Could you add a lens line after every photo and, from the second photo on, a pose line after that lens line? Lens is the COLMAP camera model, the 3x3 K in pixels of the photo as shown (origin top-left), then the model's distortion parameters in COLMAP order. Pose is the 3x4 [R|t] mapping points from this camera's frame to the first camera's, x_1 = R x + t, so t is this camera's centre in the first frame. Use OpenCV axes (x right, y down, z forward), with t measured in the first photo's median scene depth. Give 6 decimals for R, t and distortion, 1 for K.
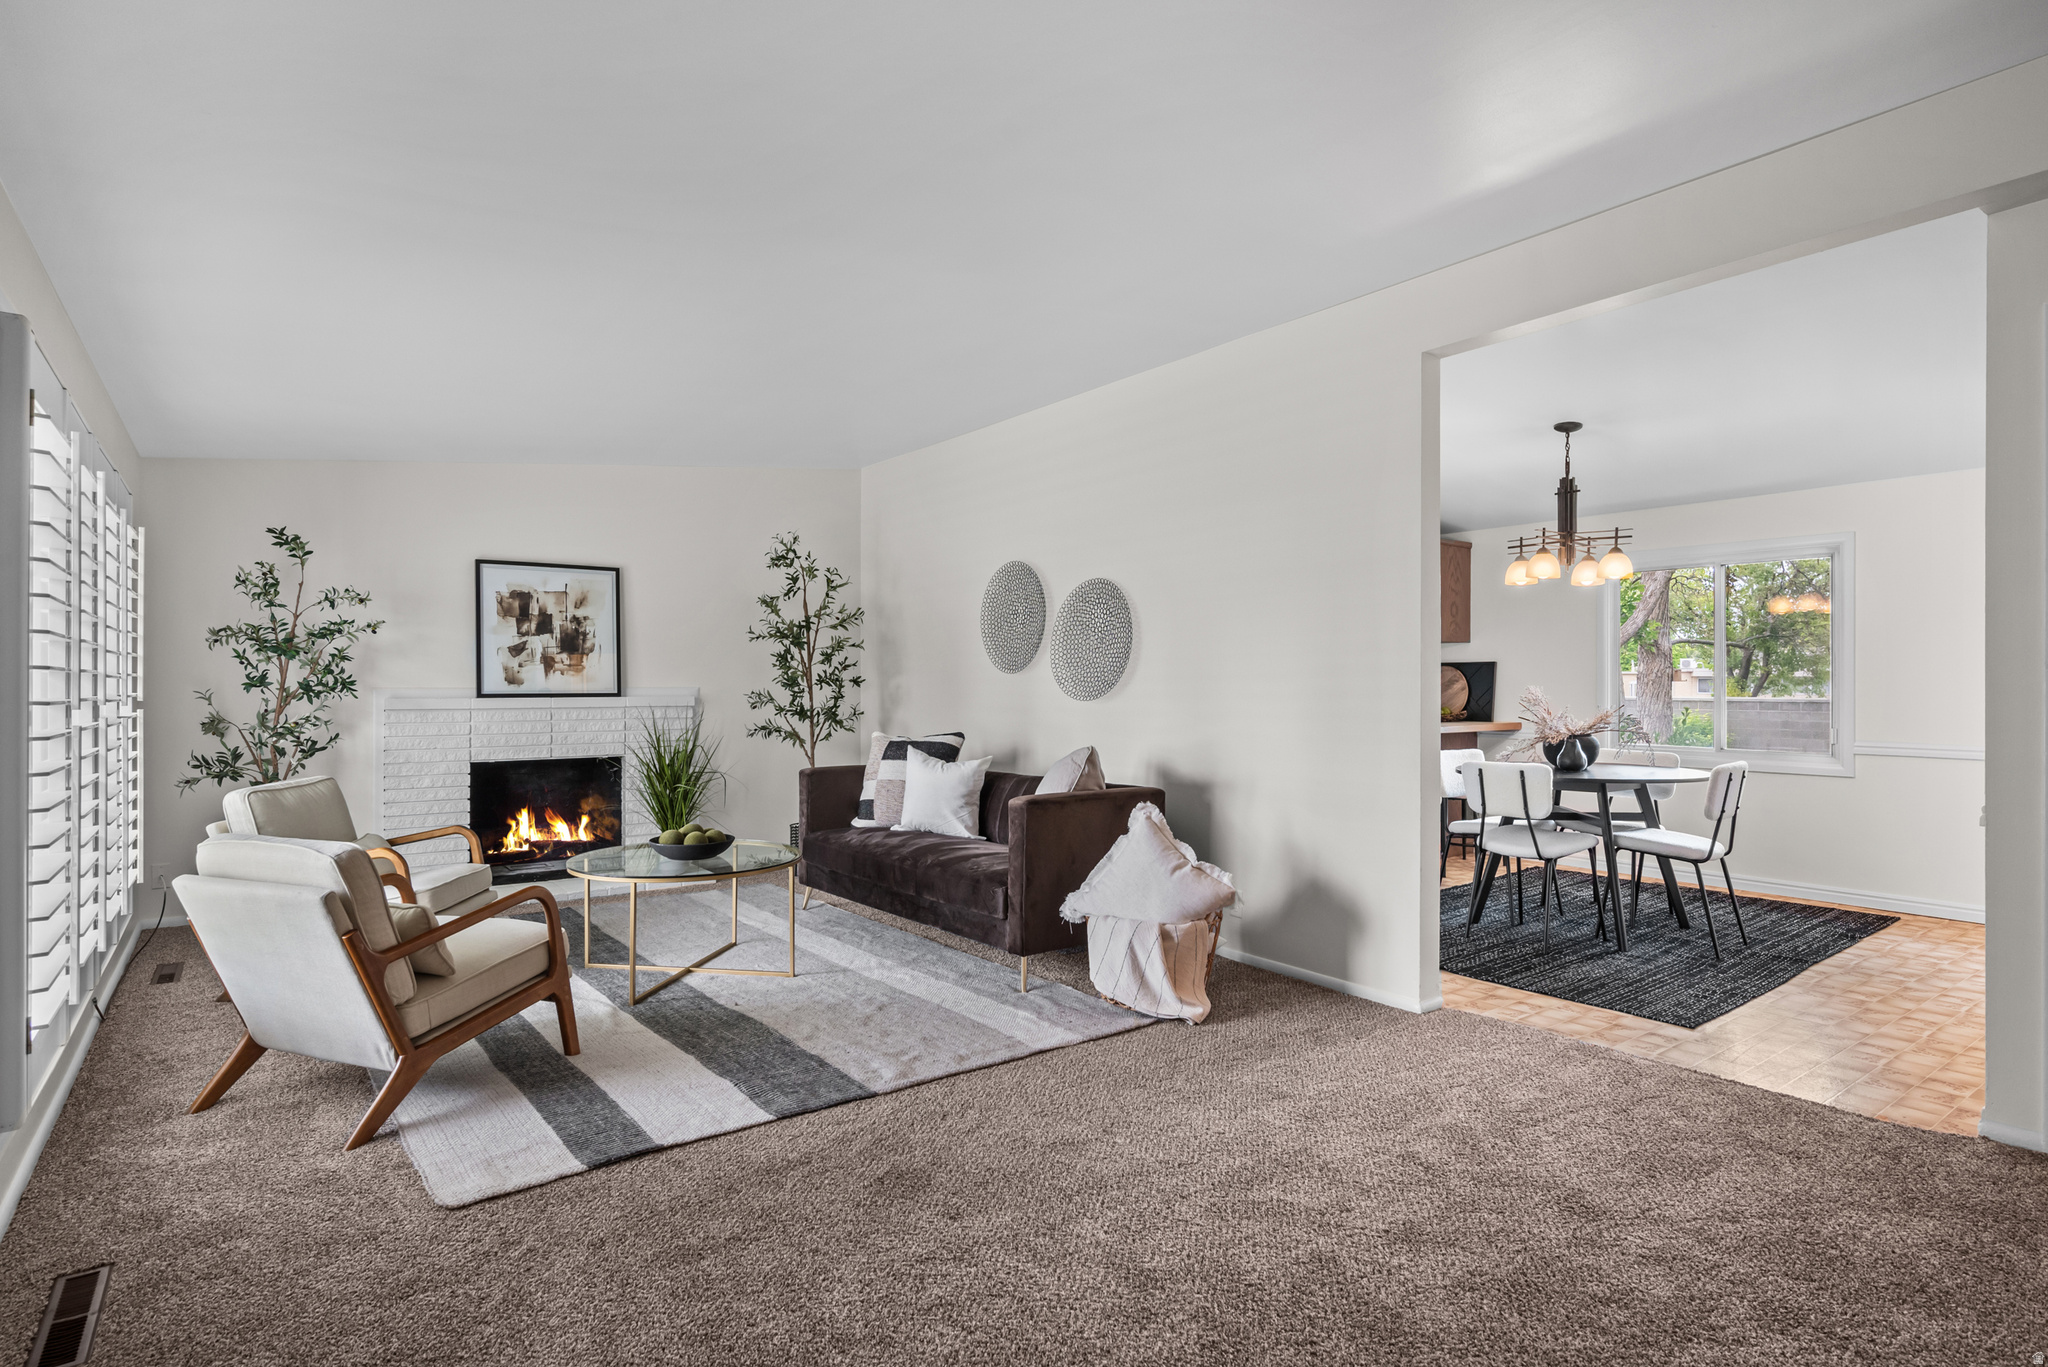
lens RADIAL K [[1062.4, 0, 1024.0], [0, 1062.4, 683.5], [0, 0, 1]] dist [0.000265, -0.000224]
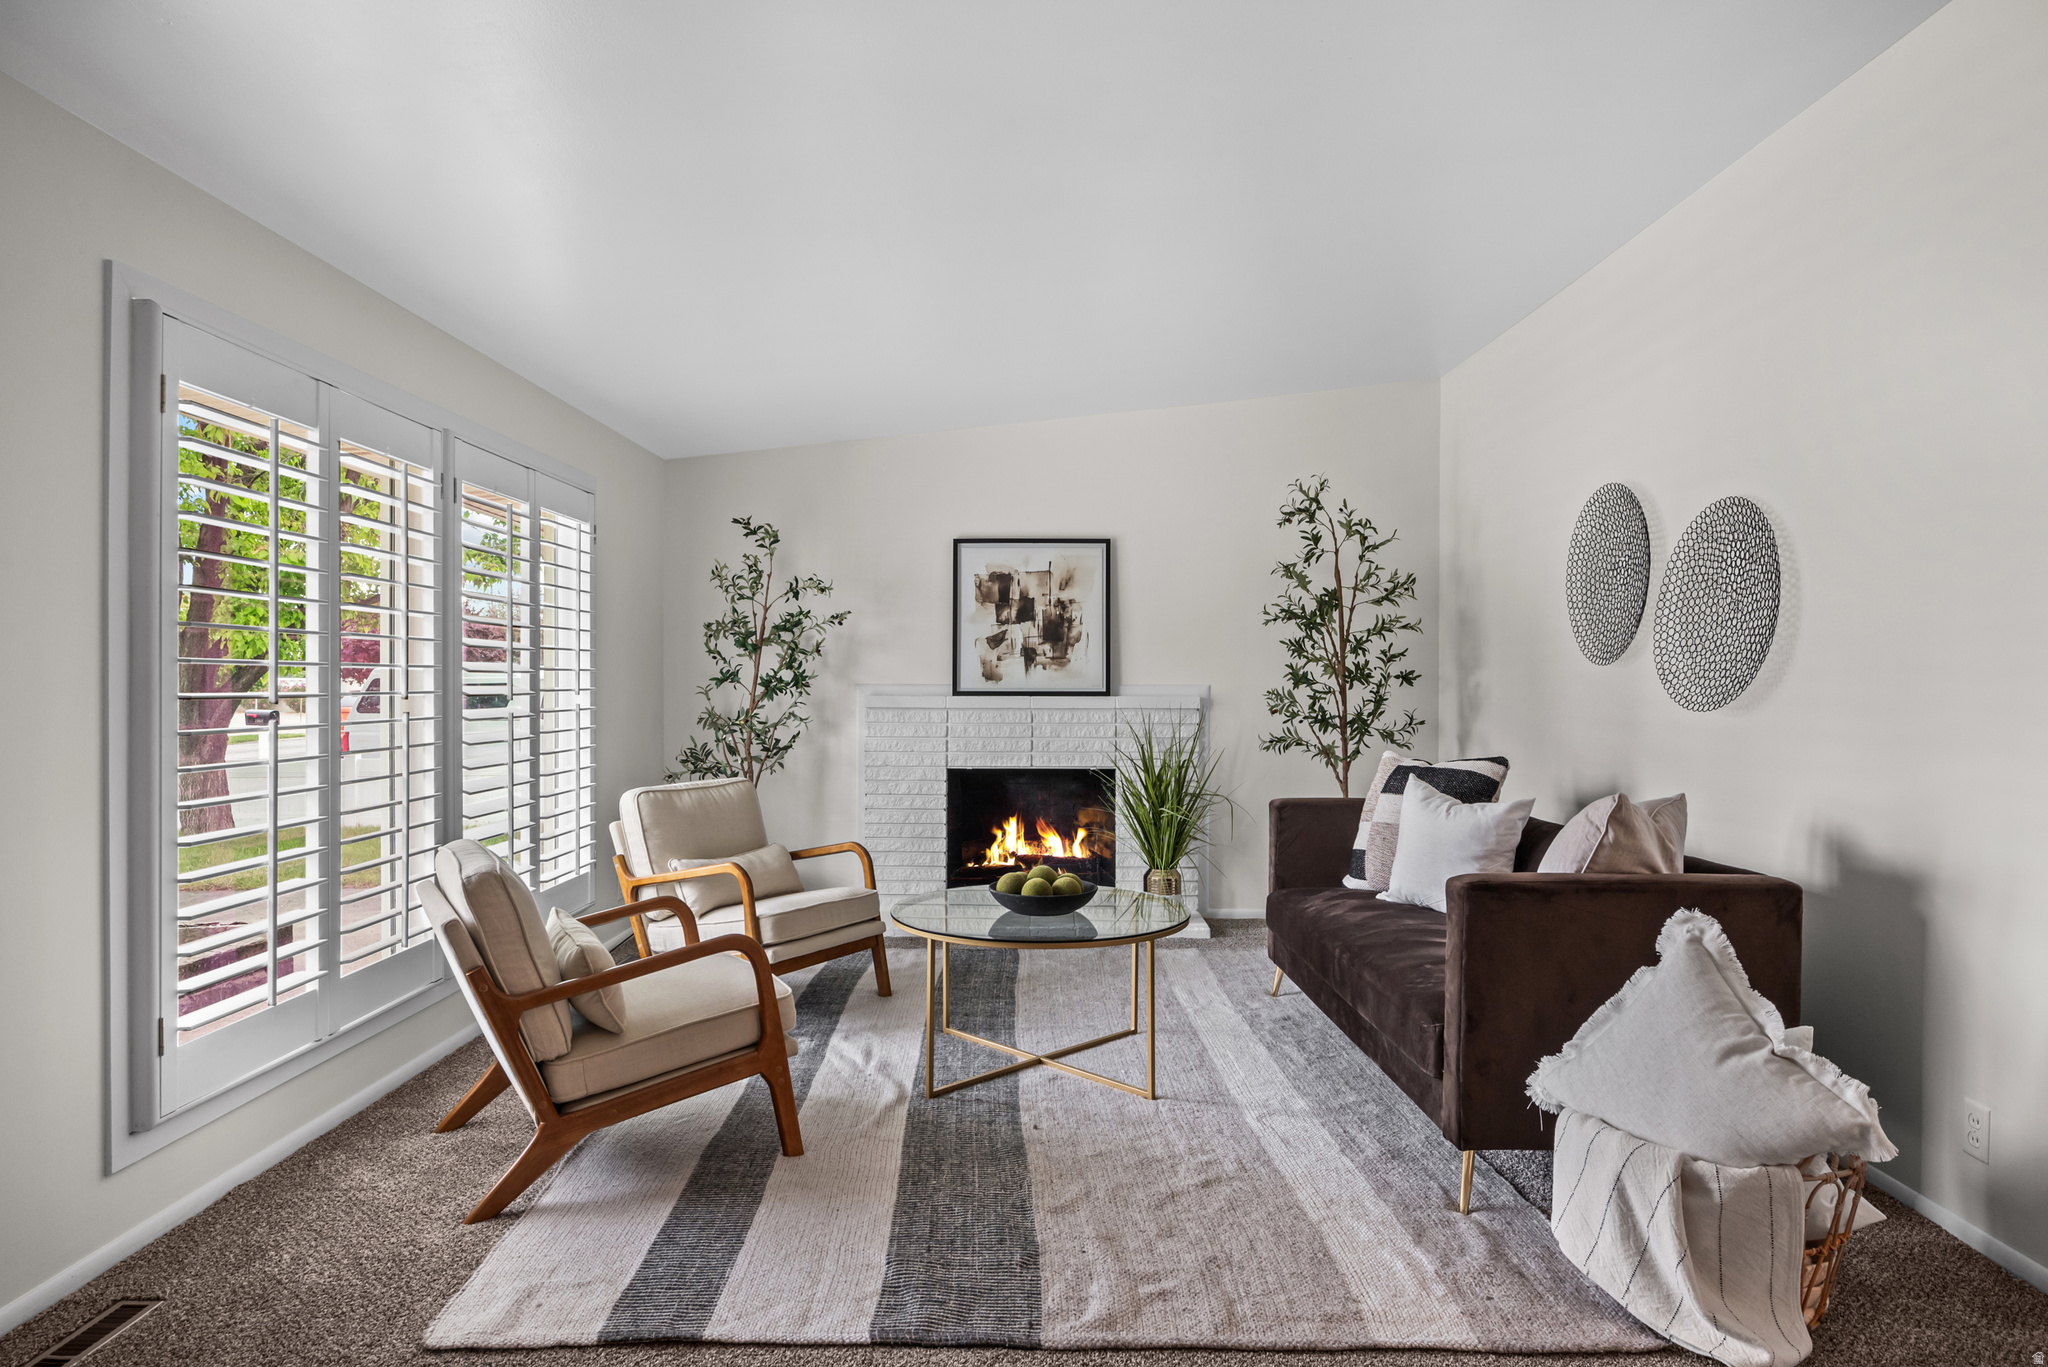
lens RADIAL K [[1225.9, 0, 1024.0], [0, 1225.9, 683.5], [0, 0, 1]] dist [-0.000948, -0.000397]
pose [[0.801271, 0.004047, -0.598288, 0.164240], [-0.002979, 0.999992, 0.002774, 0.000419], [0.598294, -0.000440, 0.801276, 0.252772]]
